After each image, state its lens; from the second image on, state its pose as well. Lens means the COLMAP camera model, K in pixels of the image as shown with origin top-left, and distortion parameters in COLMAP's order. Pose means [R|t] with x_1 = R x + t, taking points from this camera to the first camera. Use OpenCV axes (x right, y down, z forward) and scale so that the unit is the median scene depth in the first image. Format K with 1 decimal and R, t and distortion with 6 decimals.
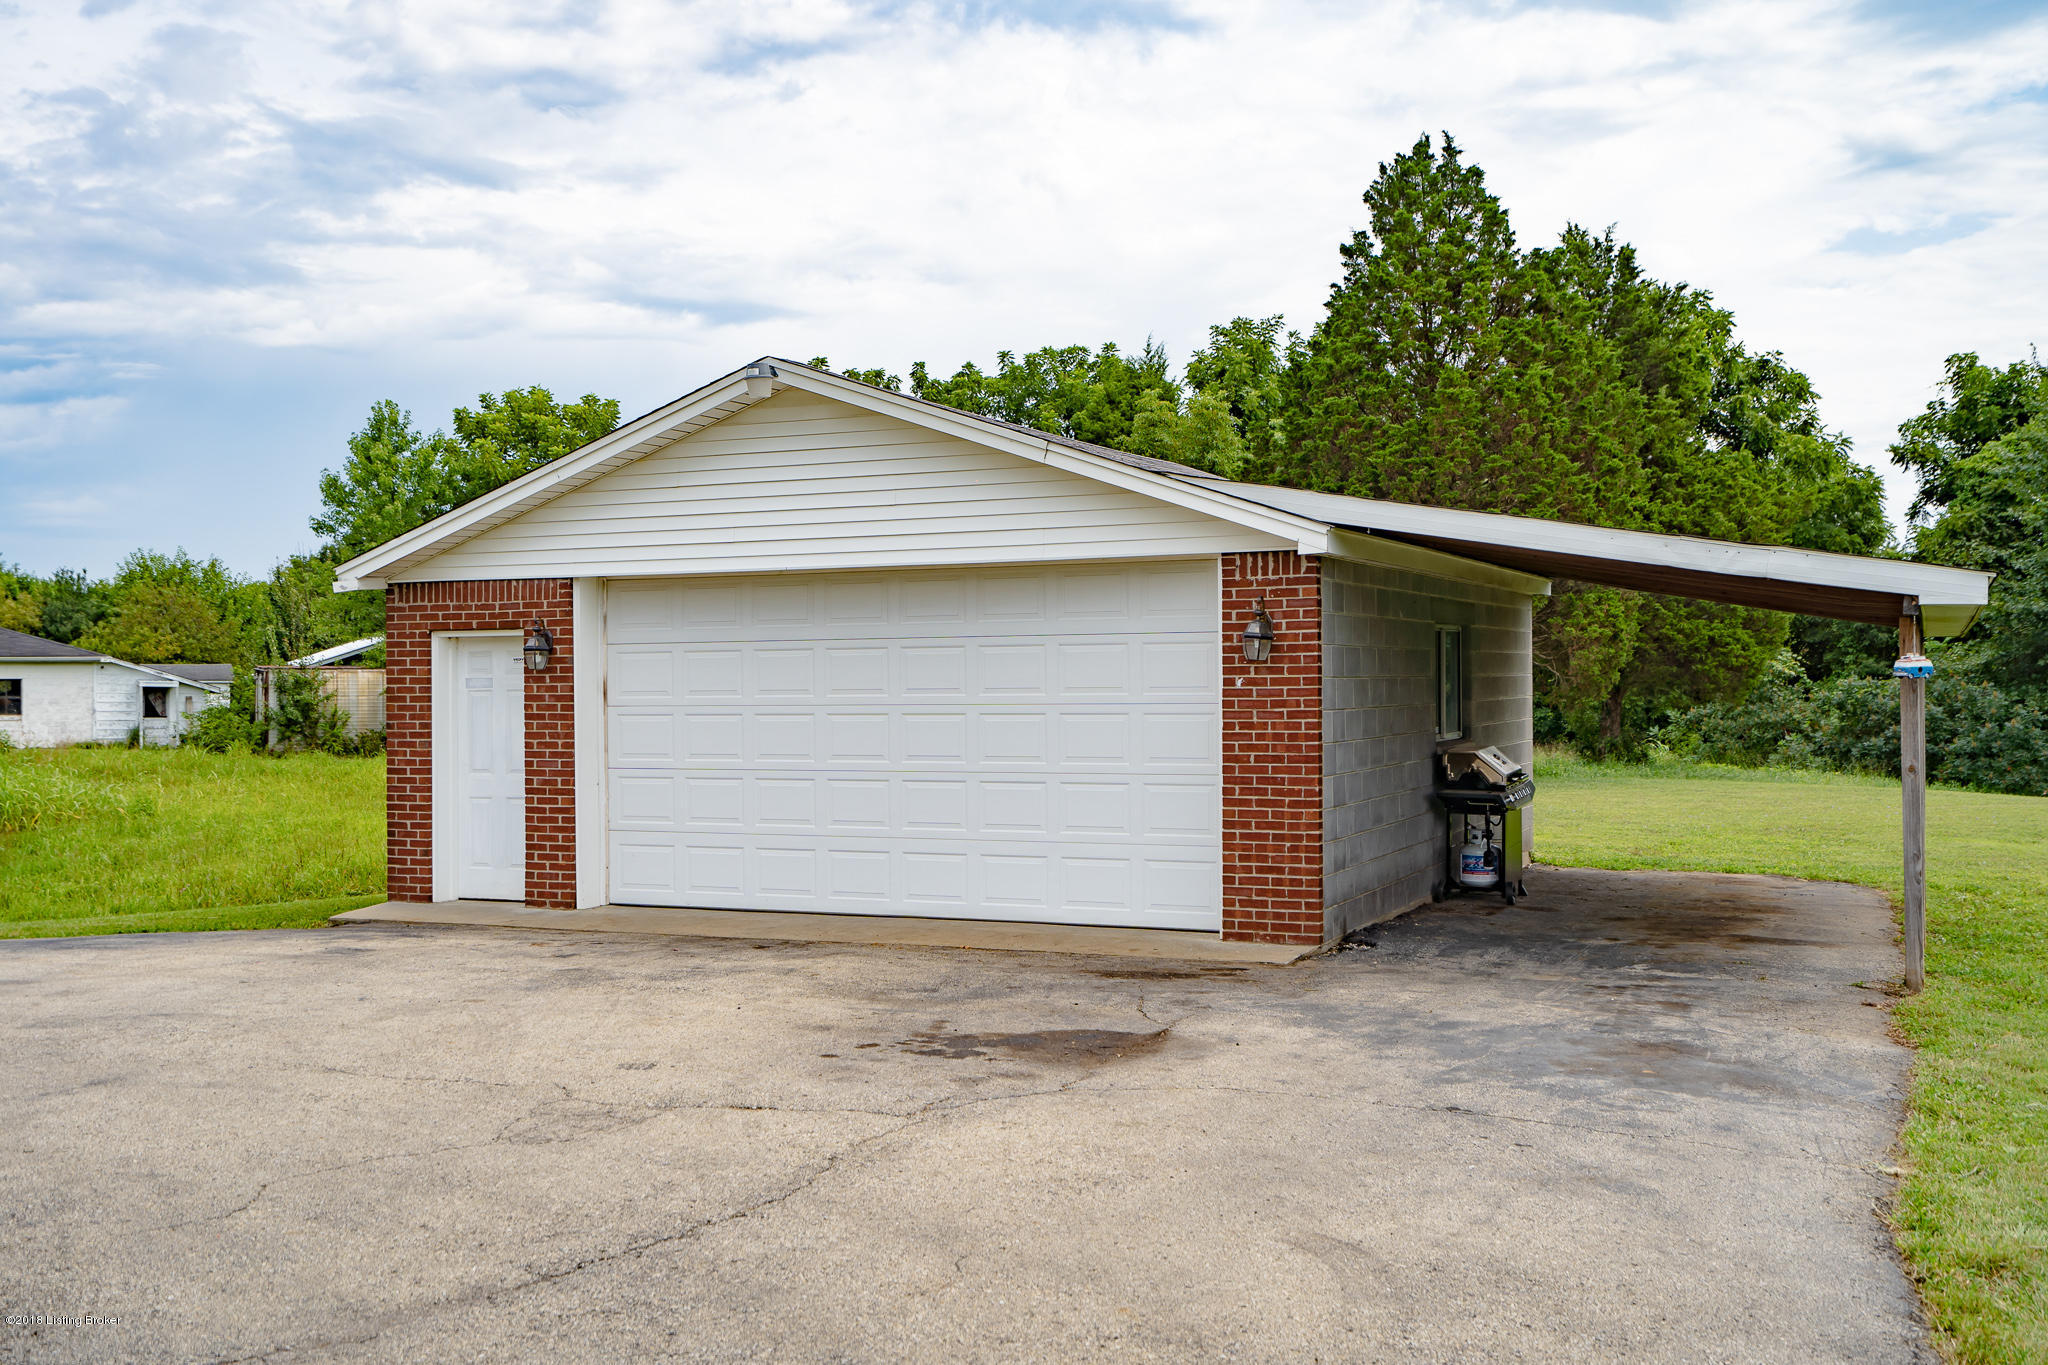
lens RADIAL K [[1964.5, 0, 1024.0], [0, 1964.5, 682.5], [0, 0, 1]] dist [0.009235, 0.008747]
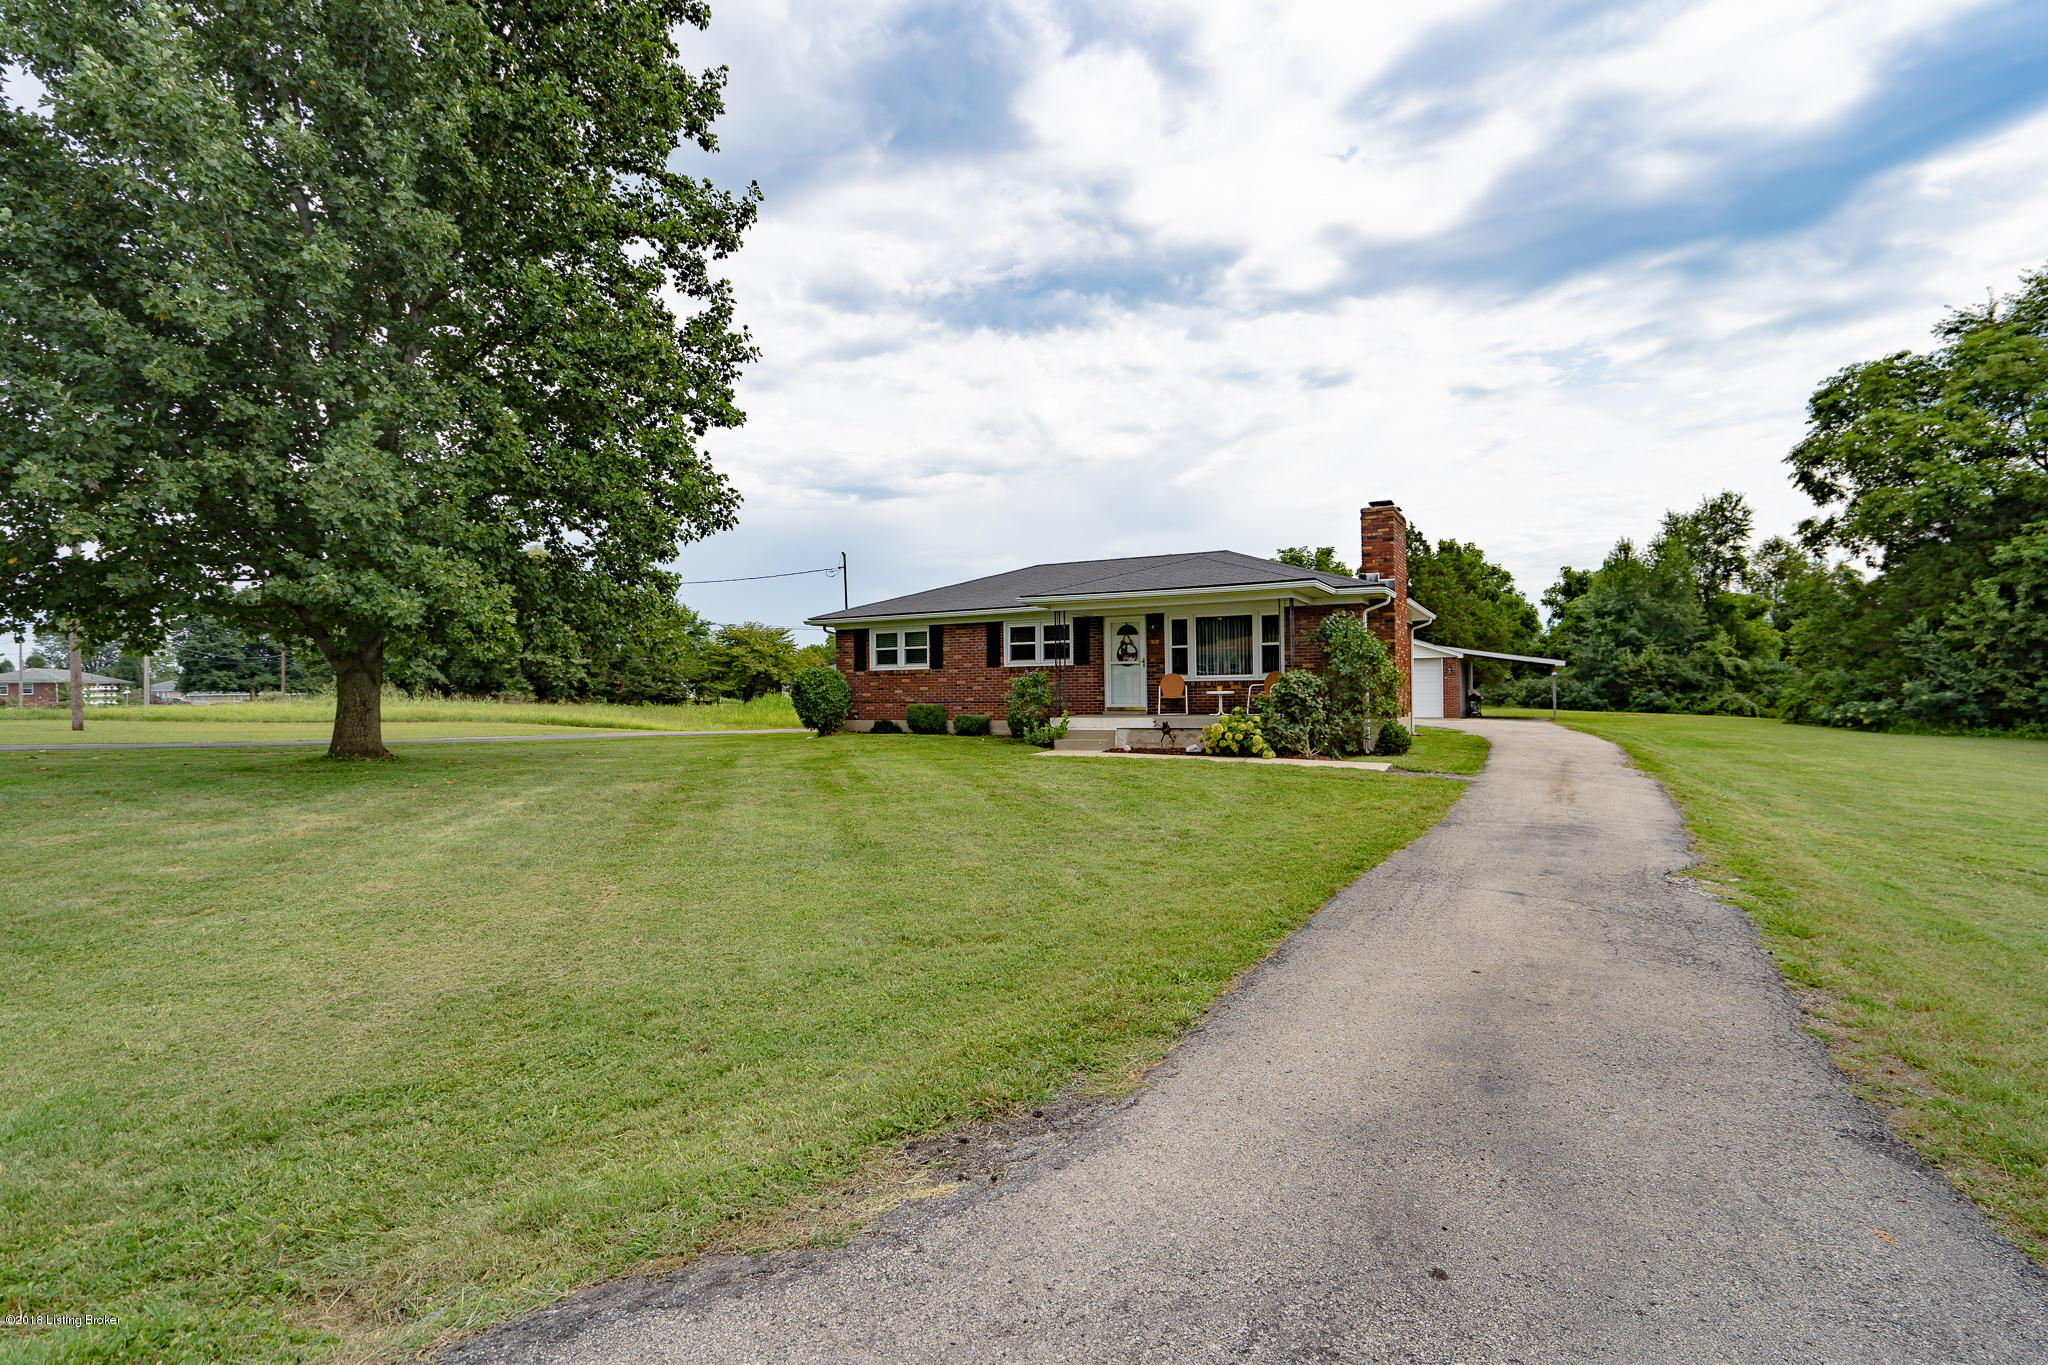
lens RADIAL K [[985.0, 0, 1024.0], [0, 985.0, 682.5], [0, 0, 1]] dist [-0.001583, -0.000107]
pose [[0.997982, -0.007890, -0.062998, -0.361823], [0.007560, 0.999956, -0.005473, 0.007975], [0.063039, 0.004986, 0.997999, -0.779912]]
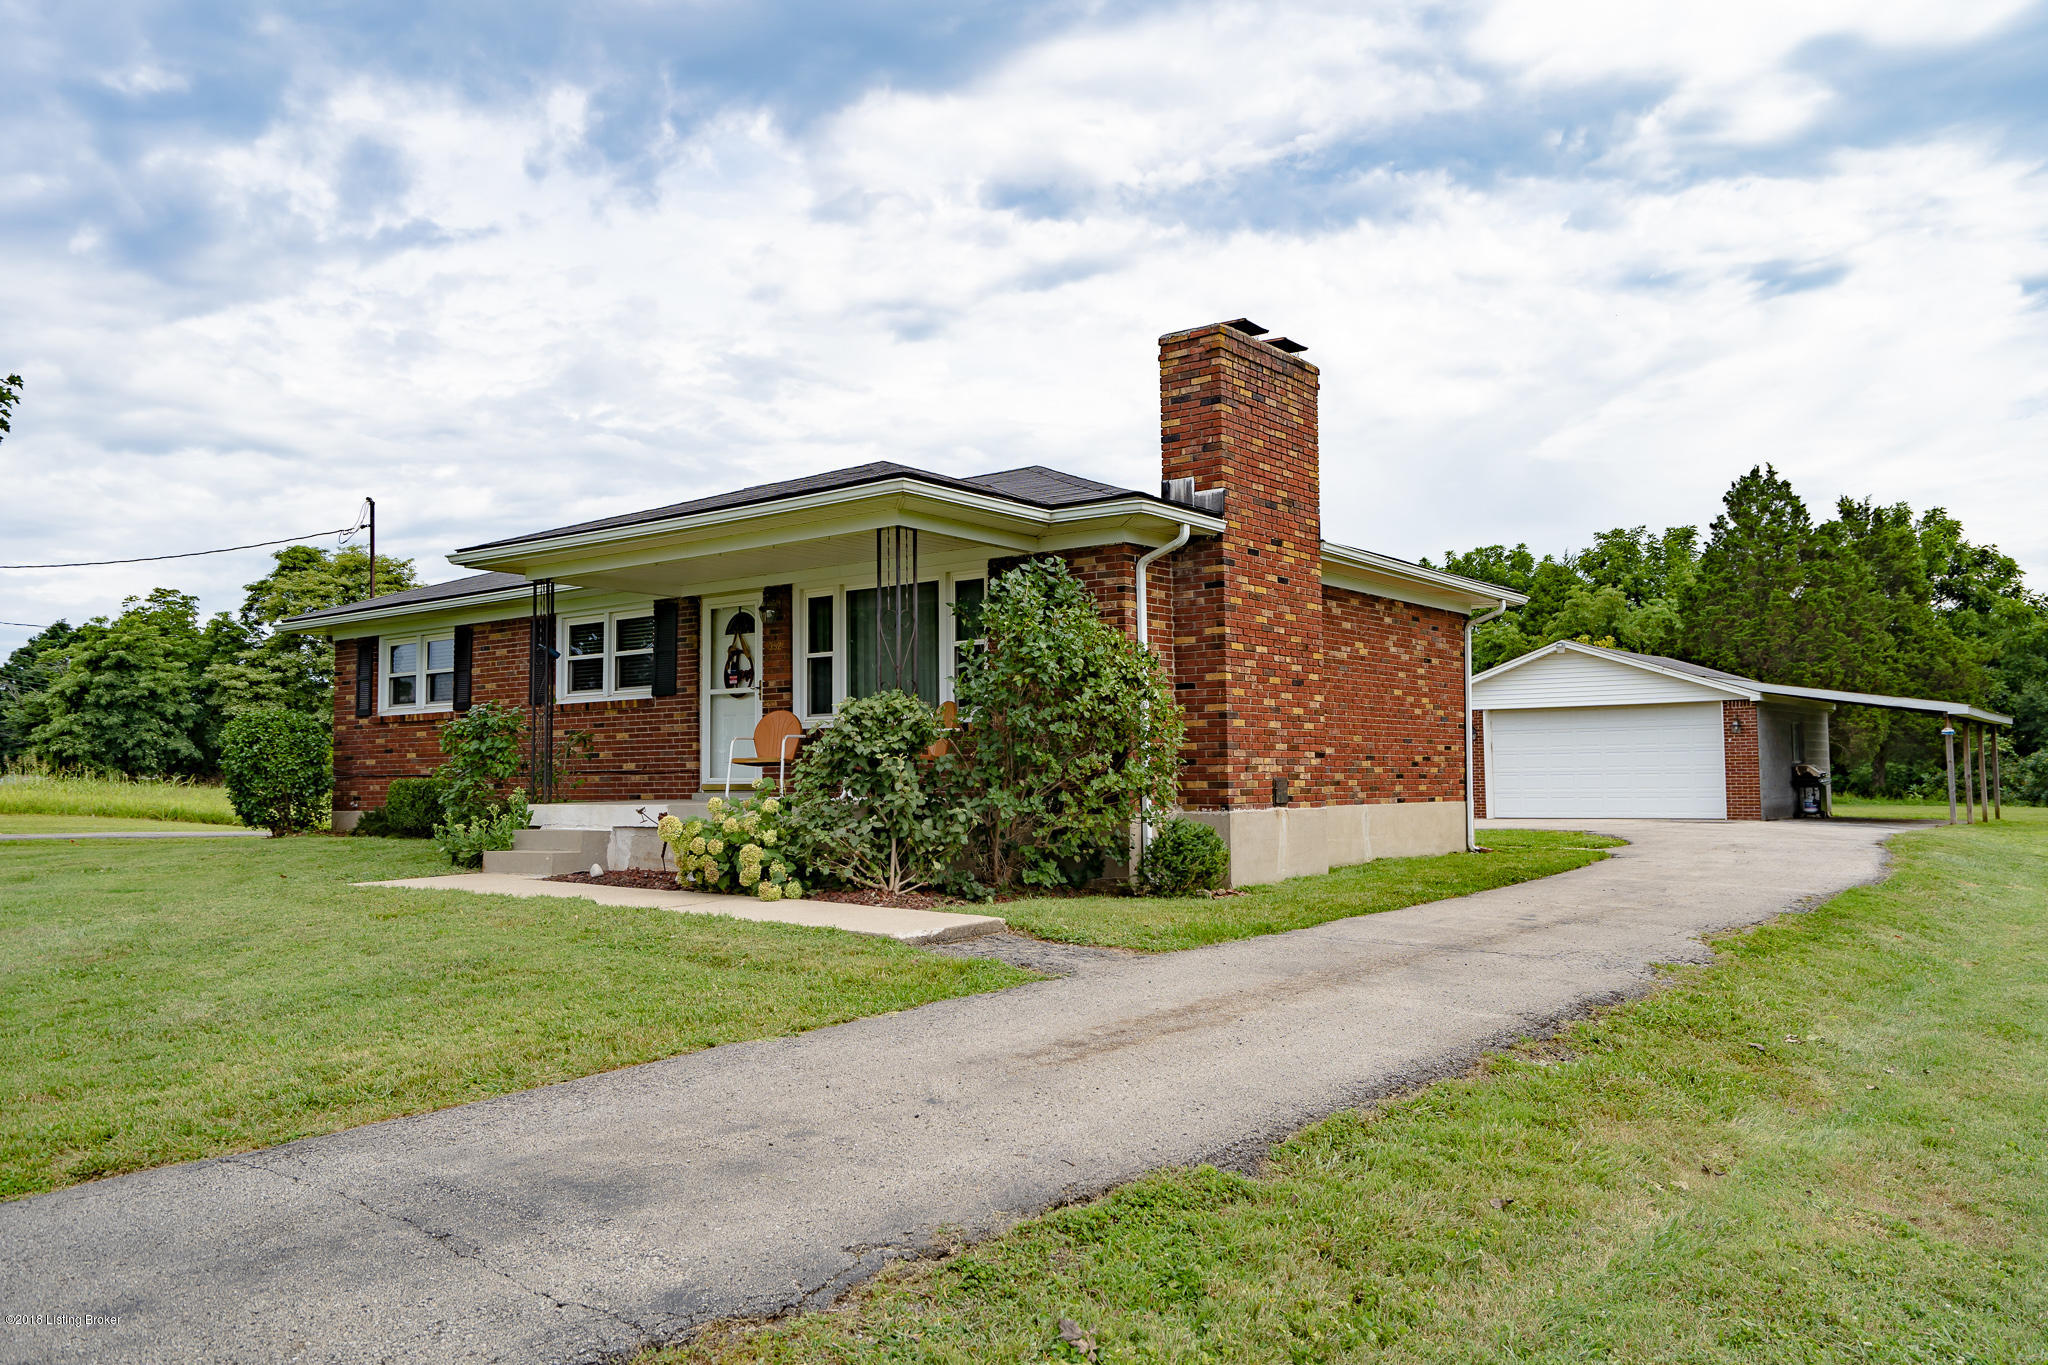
lens RADIAL K [[1520.2, 0, 1024.0], [0, 1520.2, 682.5], [0, 0, 1]] dist [0.001961, 0.000246]
pose [[0.972922, -0.018794, -0.230368, -0.151718], [0.004816, 0.998121, -0.061086, 0.018102], [0.231083, 0.058322, 0.971184, -0.585737]]
